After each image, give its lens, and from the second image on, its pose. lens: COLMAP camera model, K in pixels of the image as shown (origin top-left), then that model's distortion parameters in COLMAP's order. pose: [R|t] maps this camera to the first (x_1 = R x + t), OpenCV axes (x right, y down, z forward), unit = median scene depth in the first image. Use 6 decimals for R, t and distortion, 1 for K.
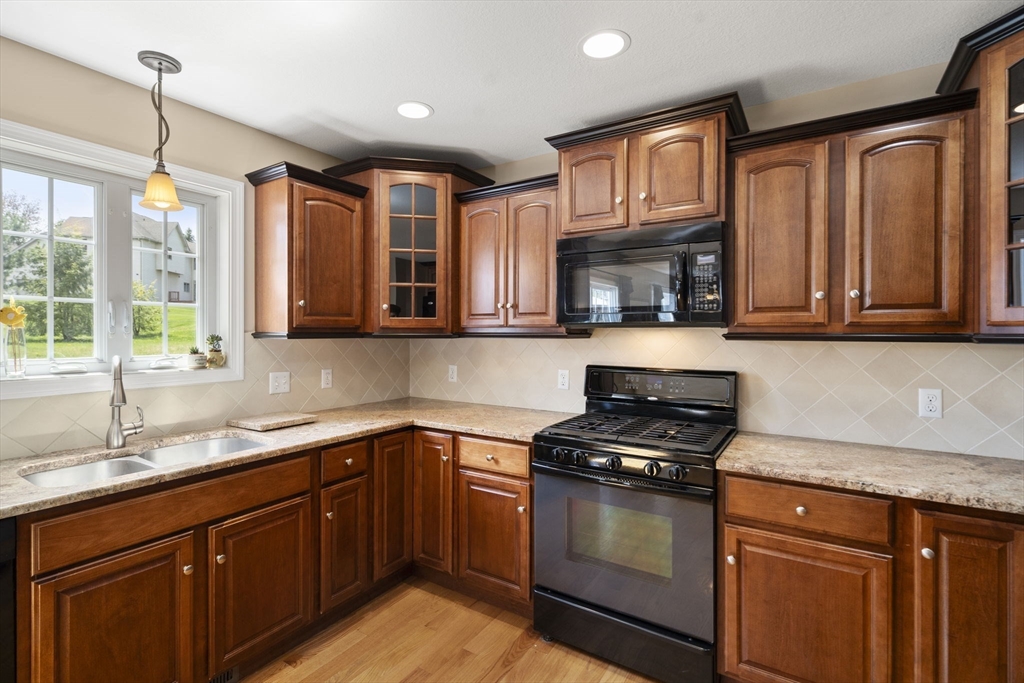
lens RADIAL K [[470.6, 0, 510.5], [0, 470.6, 333.3], [0, 0, 1]] dist [-0.002863, 0.000042]
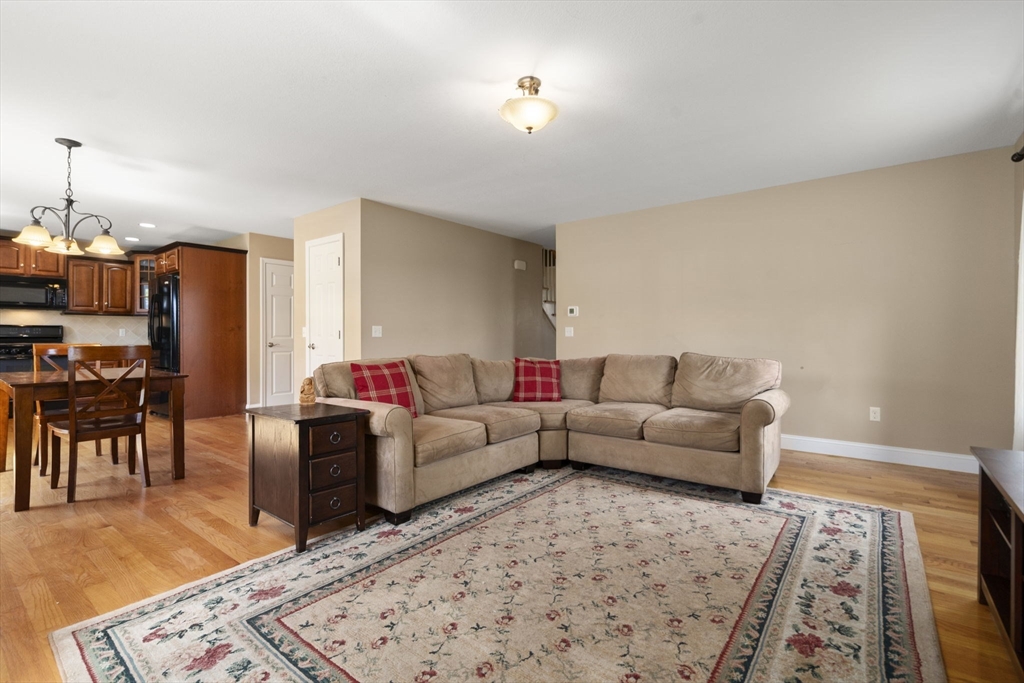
lens RADIAL K [[470.6, 0, 510.5], [0, 470.6, 333.3], [0, 0, 1]] dist [-0.002863, 0.000042]
pose [[0.088065, -0.000393, 0.996115, -2.560020], [0.001631, 0.999999, 0.000250, 0.150478], [-0.996113, 0.001603, 0.088065, -2.412716]]
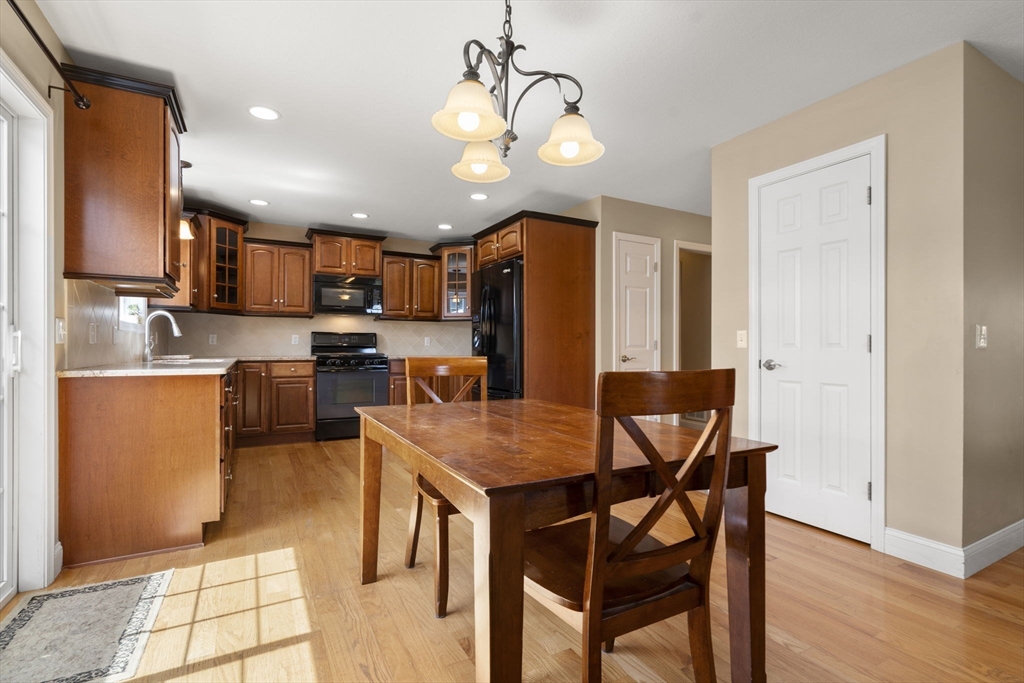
lens RADIAL K [[484.1, 0, 512.0], [0, 484.1, 341.5], [0, 0, 1]] dist [-0.006593, 0.000550]
pose [[0.480310, 0.007444, 0.877067, -1.736730], [-0.002808, 0.999972, -0.006950, 0.162919], [-0.877094, 0.000875, 0.480317, -1.114981]]
